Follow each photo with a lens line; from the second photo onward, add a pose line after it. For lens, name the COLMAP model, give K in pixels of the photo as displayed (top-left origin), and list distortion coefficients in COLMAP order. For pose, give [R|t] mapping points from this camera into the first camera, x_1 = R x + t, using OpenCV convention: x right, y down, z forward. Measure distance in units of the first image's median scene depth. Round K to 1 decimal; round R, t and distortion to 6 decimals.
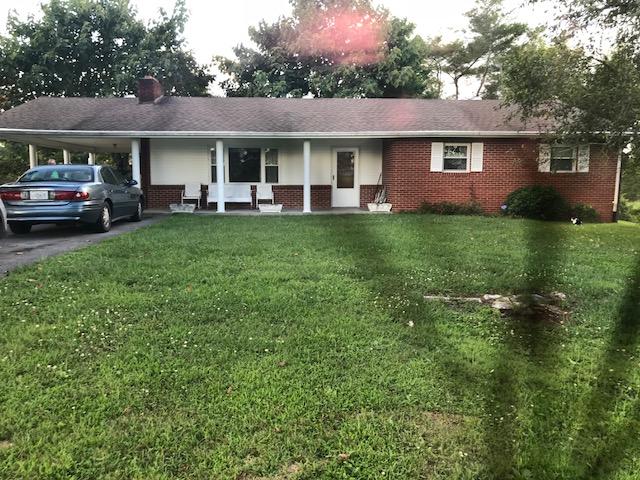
lens RADIAL K [[530.7, 0, 320.0], [0, 530.7, 240.0], [0, 0, 1]] dist [0.009071, -0.009628]
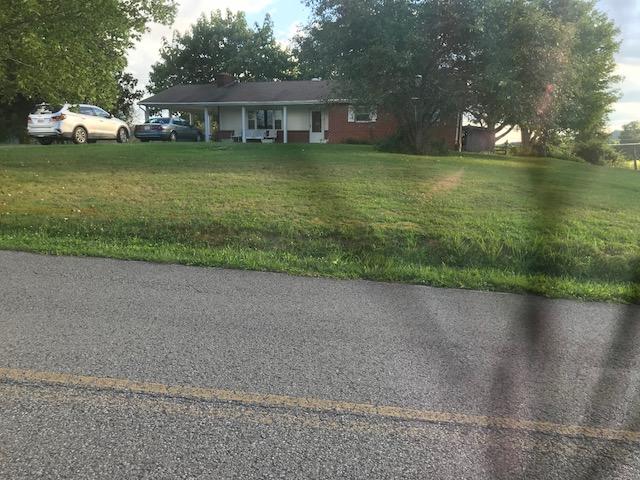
lens RADIAL K [[530.7, 0, 320.0], [0, 530.7, 240.0], [0, 0, 1]] dist [0.009071, -0.009628]
pose [[0.946938, 0.059049, -0.315947, 0.671078], [-0.039058, 0.996835, 0.069239, 0.147893], [0.319035, -0.053225, 0.946247, -0.754073]]
